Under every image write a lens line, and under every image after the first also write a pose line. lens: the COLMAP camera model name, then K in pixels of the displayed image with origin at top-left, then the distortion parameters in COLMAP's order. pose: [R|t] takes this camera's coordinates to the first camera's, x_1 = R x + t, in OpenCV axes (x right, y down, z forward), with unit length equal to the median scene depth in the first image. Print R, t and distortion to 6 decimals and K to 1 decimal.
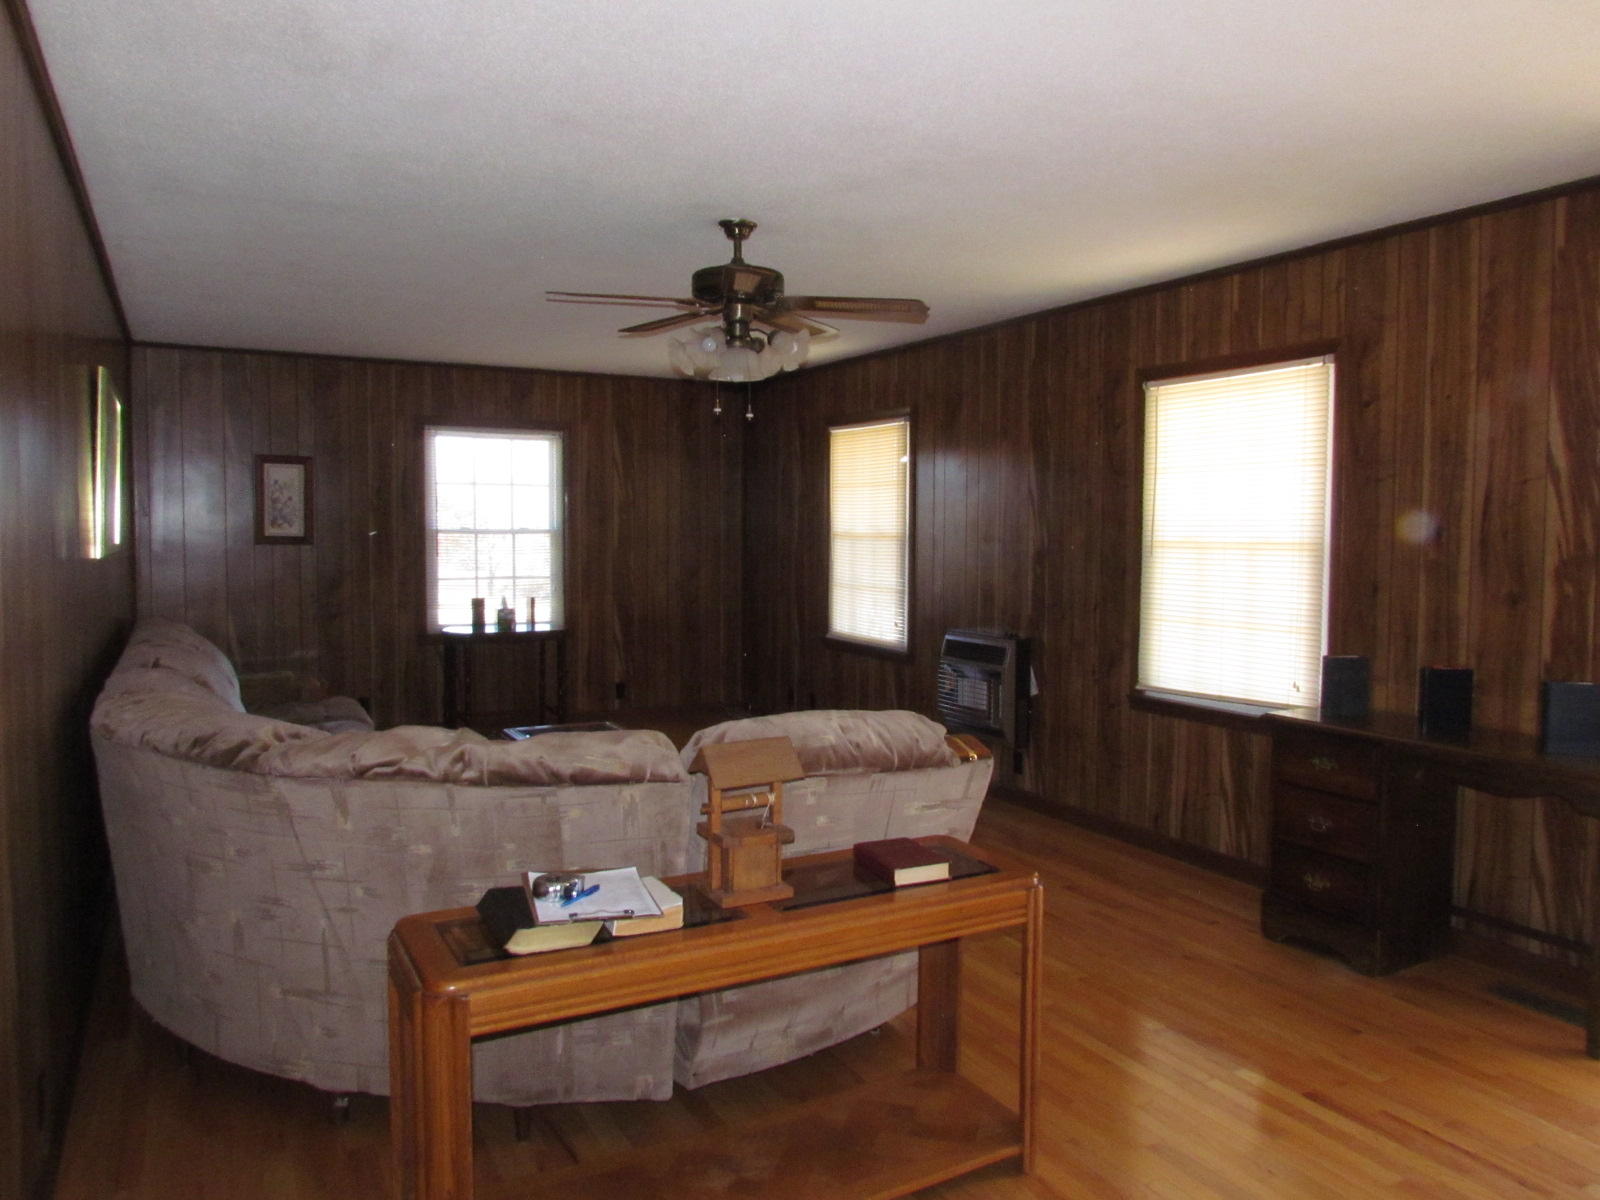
lens RADIAL K [[1131.5, 0, 804.9], [0, 1131.5, 594.8], [0, 0, 1]] dist [-0.035100, 0.009923]
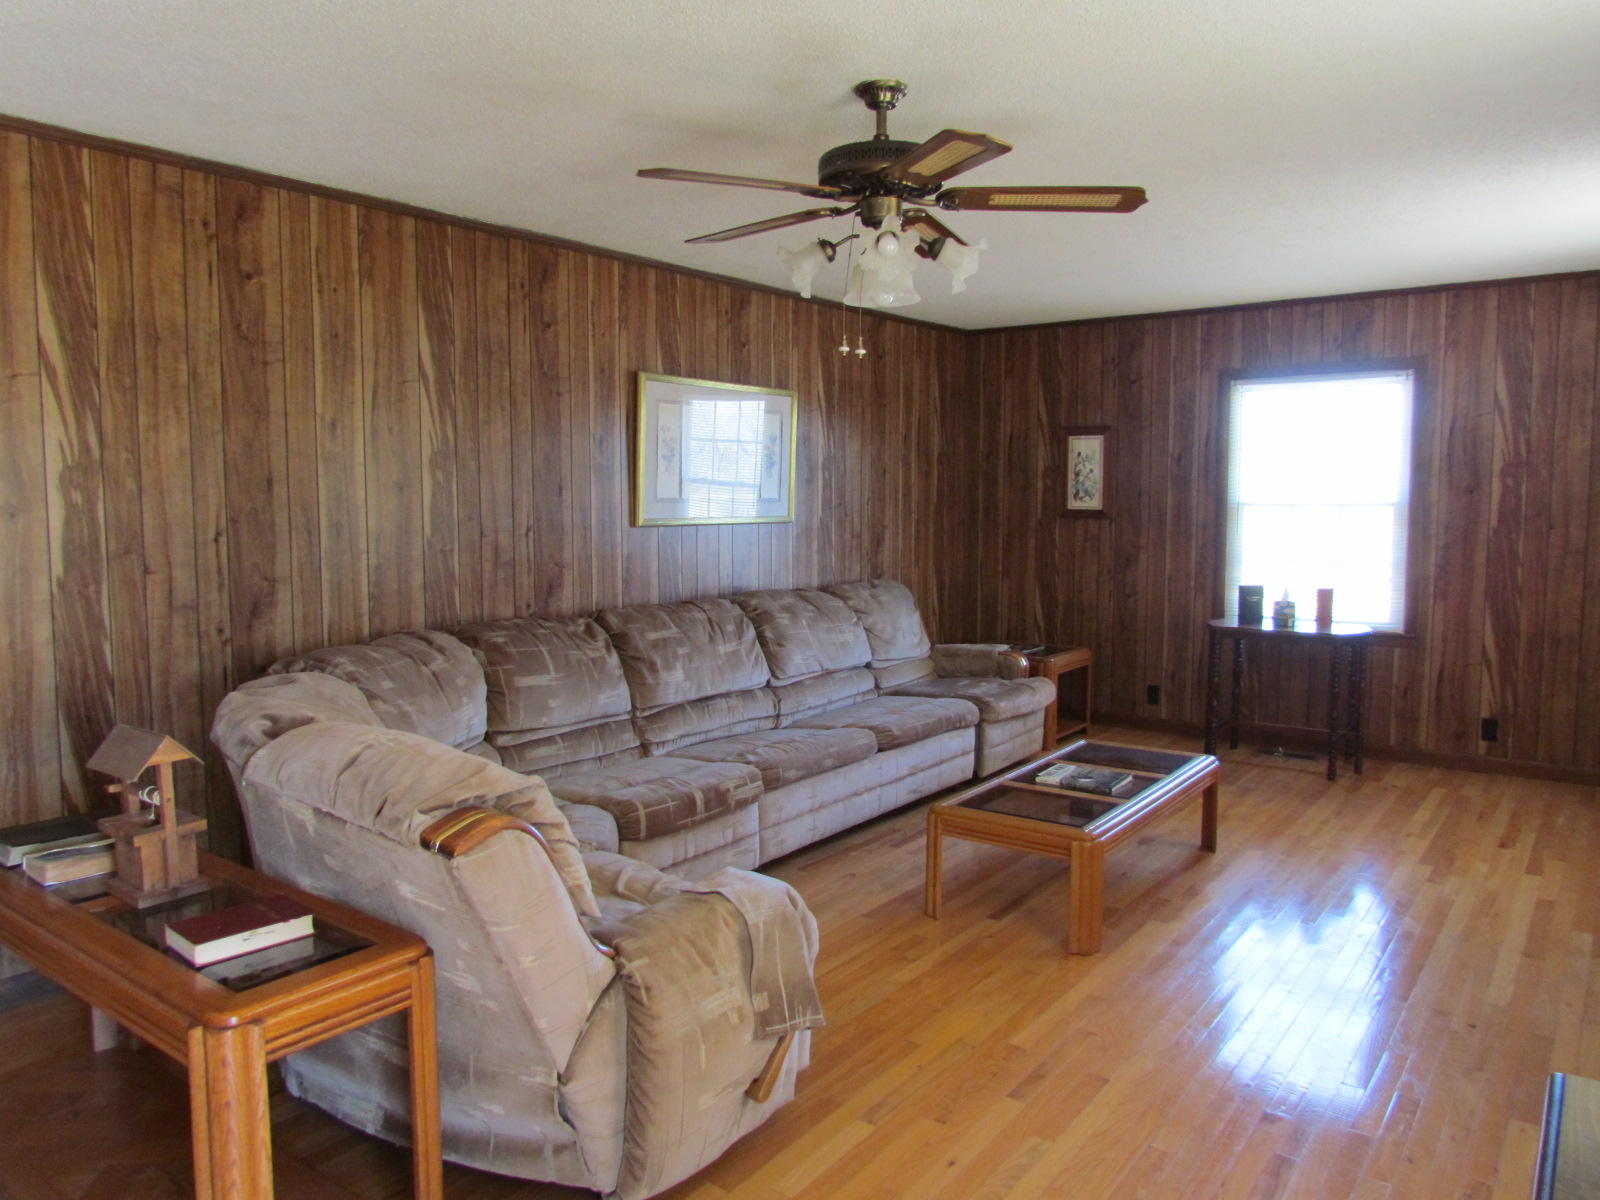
lens RADIAL K [[1131.5, 0, 802.9], [0, 1131.5, 606.2], [0, 0, 1]] dist [-0.035100, 0.009923]
pose [[-0.428393, -0.084960, 0.899589, -0.517652], [0.054076, 0.991375, 0.119380, 0.009005], [-0.901973, 0.099788, -0.420104, 1.006864]]
